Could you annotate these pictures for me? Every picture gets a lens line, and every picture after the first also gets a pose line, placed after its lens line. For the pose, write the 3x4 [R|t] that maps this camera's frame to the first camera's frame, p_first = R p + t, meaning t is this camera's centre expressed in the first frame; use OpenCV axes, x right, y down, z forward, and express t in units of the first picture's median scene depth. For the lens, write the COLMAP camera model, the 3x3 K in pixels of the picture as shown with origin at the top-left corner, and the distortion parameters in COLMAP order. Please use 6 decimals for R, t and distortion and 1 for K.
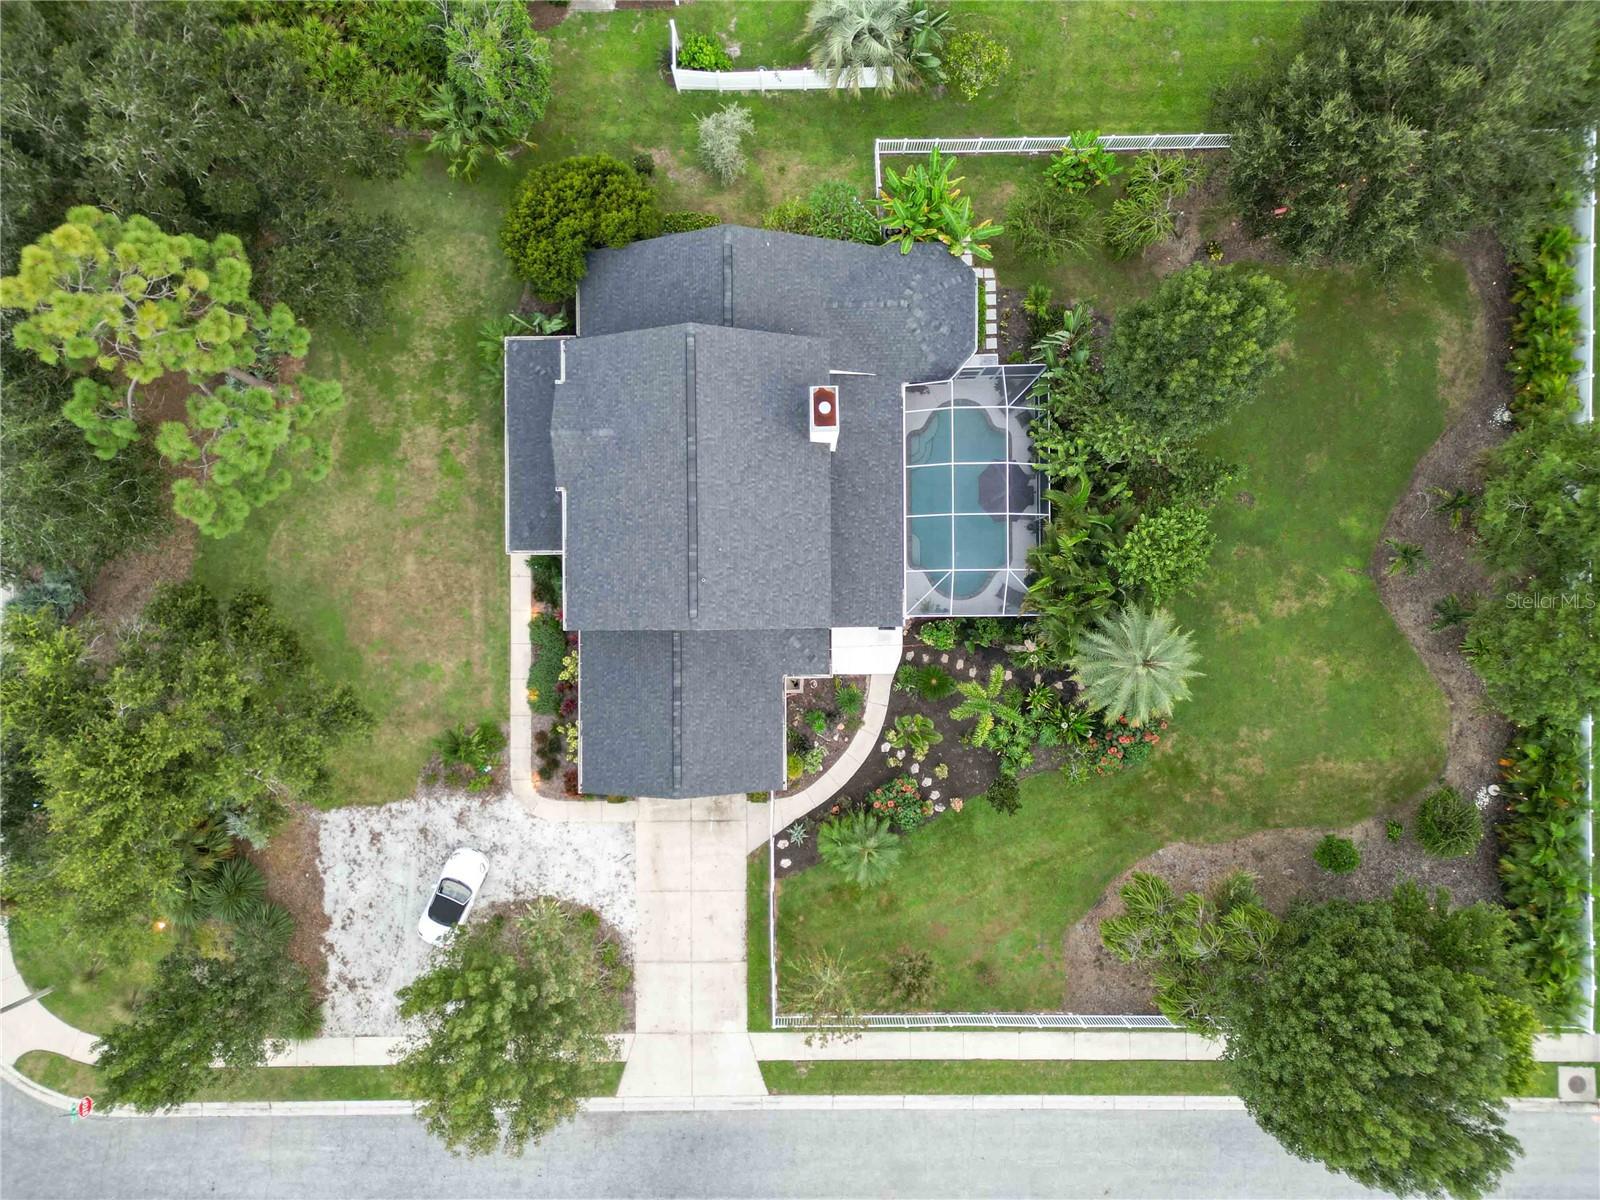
lens RADIAL K [[1107.4, 0, 802.7], [0, 1107.4, 603.7], [0, 0, 1]] dist [0.068044, -0.067856]
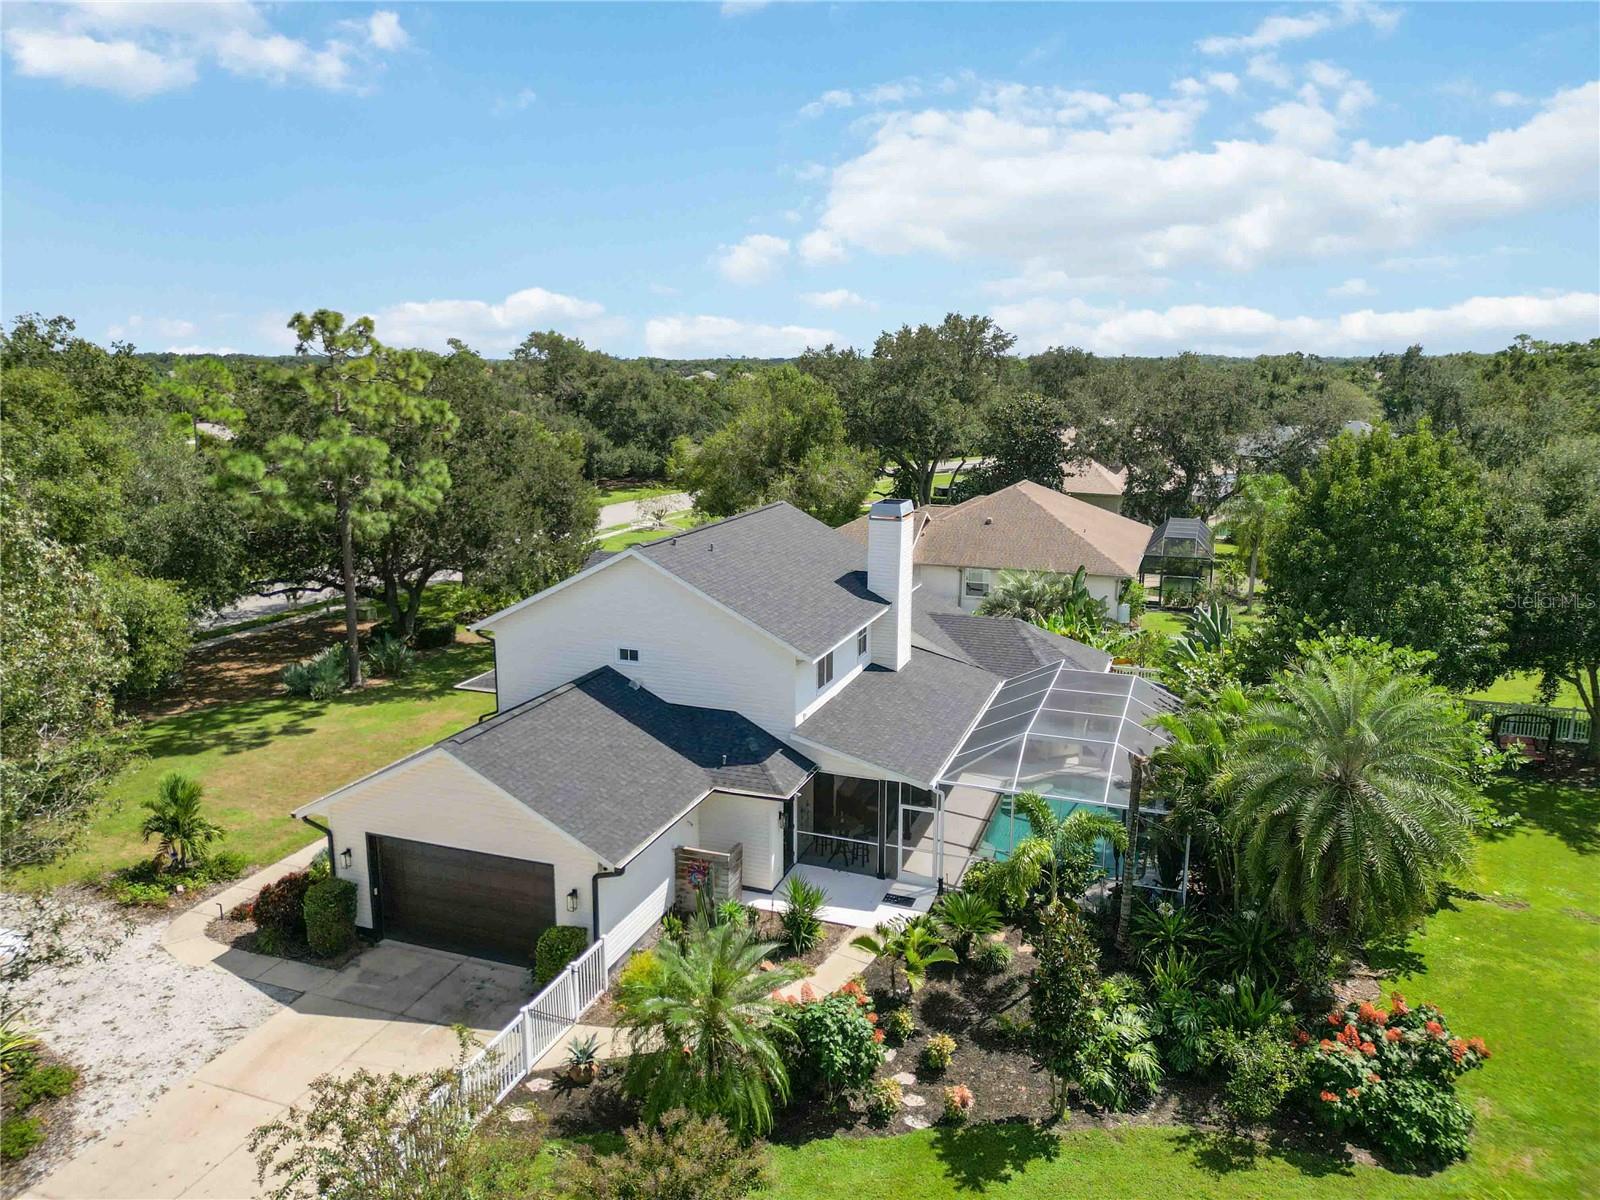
lens RADIAL K [[1102.5, 0, 799.3], [0, 1102.5, 625.7], [0, 0, 1]] dist [0.089643, -0.098690]
pose [[0.936045, 0.087900, -0.340724, 0.210331], [-0.351875, 0.238510, -0.905150, 0.537254], [0.001703, 0.967154, 0.254186, 0.729298]]
